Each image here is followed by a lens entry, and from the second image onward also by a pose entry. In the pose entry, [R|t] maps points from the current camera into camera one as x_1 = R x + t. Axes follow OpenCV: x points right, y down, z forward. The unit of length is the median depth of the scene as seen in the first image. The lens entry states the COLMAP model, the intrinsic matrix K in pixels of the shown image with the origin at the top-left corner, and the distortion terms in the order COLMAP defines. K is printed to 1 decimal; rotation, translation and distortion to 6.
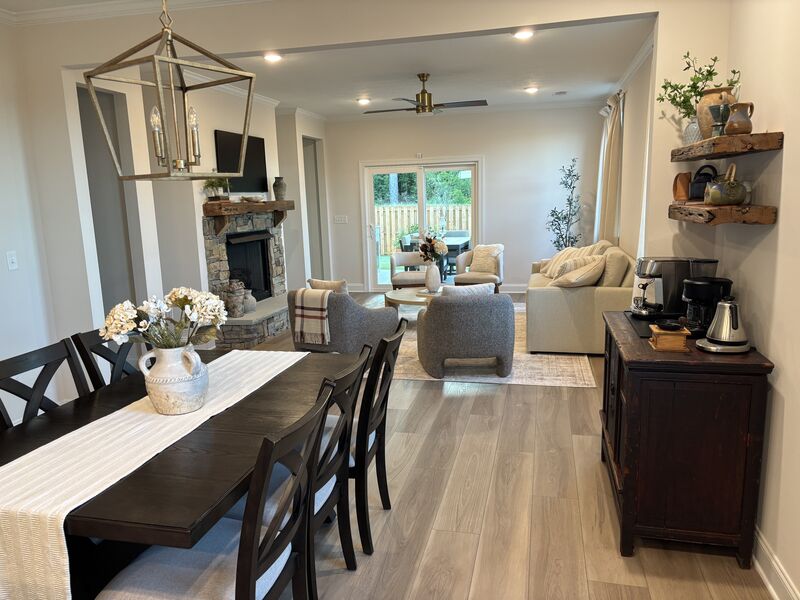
lens RADIAL K [[600.9, 0, 399.1], [0, 600.9, 307.9], [0, 0, 1]] dist [0.048430, -0.053330]
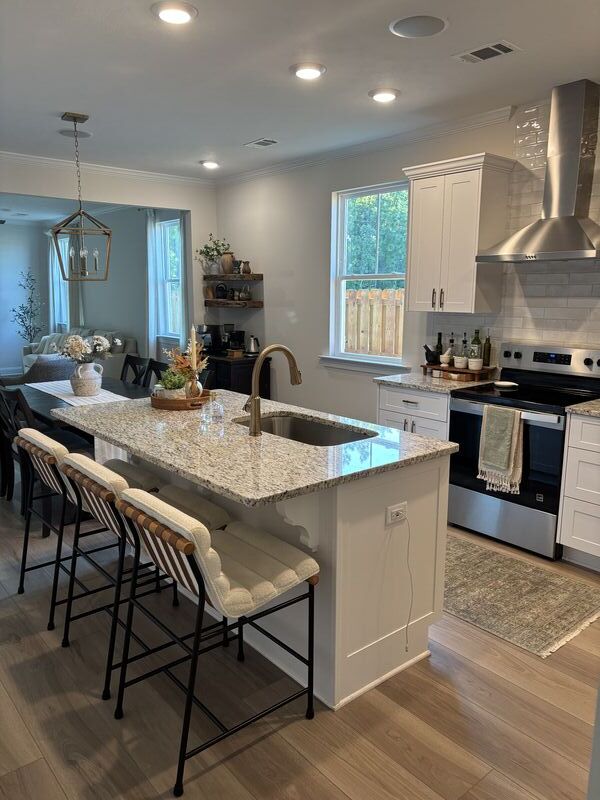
lens RADIAL K [[600.9, 0, 296.2], [0, 600.9, 405.9], [0, 0, 1]] dist [0.048430, -0.053330]
pose [[0.601429, -0.119220, 0.789980, -0.531494], [0.126412, 0.990548, 0.053249, 0.063261], [-0.788862, 0.067837, 0.610815, -0.266204]]
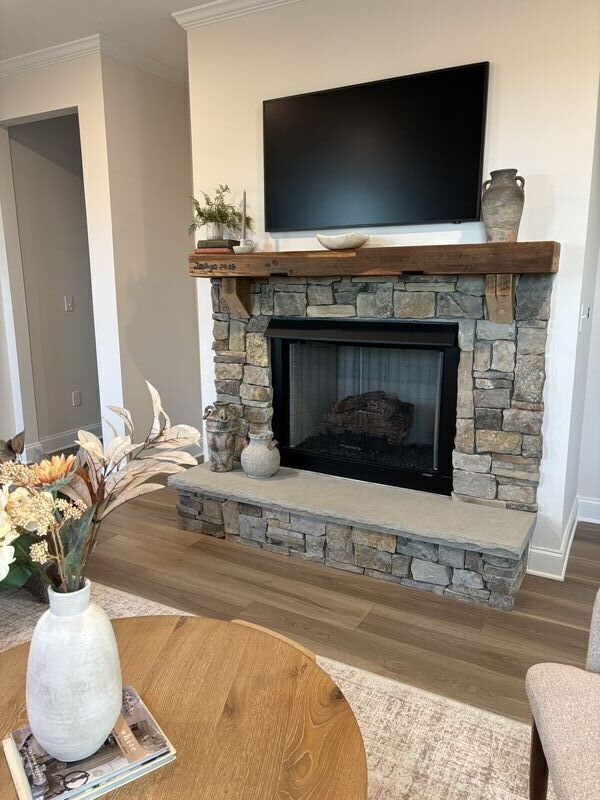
lens RADIAL K [[600.9, 0, 296.2], [0, 600.9, 405.9], [0, 0, 1]] dist [0.048430, -0.053330]
pose [[-0.274743, 0.224580, -0.934922, 0.195585], [-0.163897, 0.947172, 0.275687, -0.193326], [0.947446, 0.228974, -0.223421, 1.147058]]
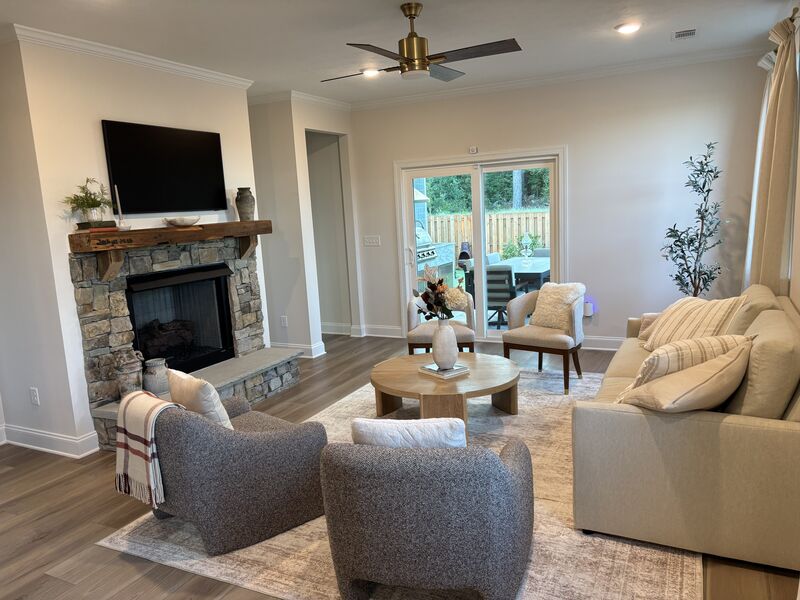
lens RADIAL K [[600.9, 0, 399.1], [0, 600.9, 307.9], [0, 0, 1]] dist [0.048430, -0.053330]
pose [[0.972567, 0.019366, -0.231815, 0.161503], [-0.020504, 0.999787, -0.002501, -0.091790], [0.231717, 0.007185, 0.972757, 0.417807]]
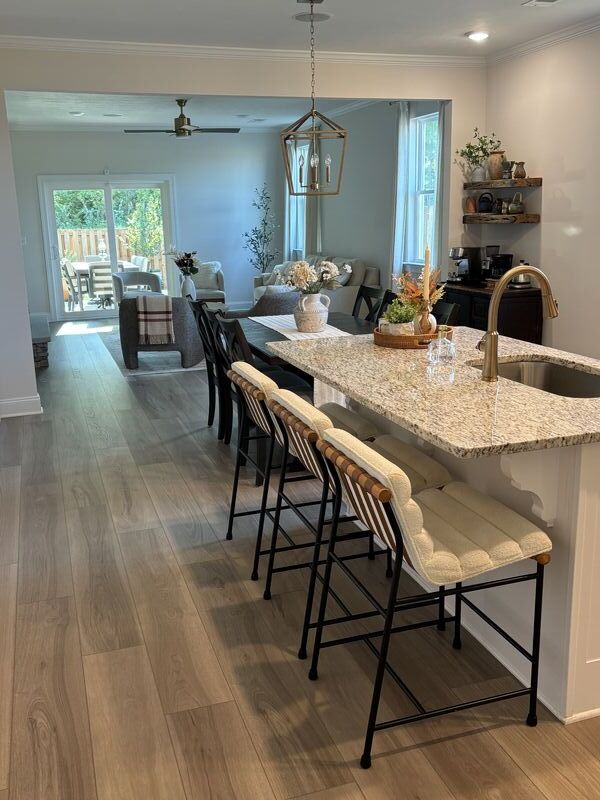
lens RADIAL K [[779.9, 0, 300.0], [0, 779.9, 400.0], [0, 0, 1]] dist [0.098493, -0.171746]
pose [[0.851888, -0.115076, 0.510924, -0.538651], [0.095639, 0.993339, 0.064268, 0.075101], [-0.514917, -0.005885, 0.857220, -0.312877]]
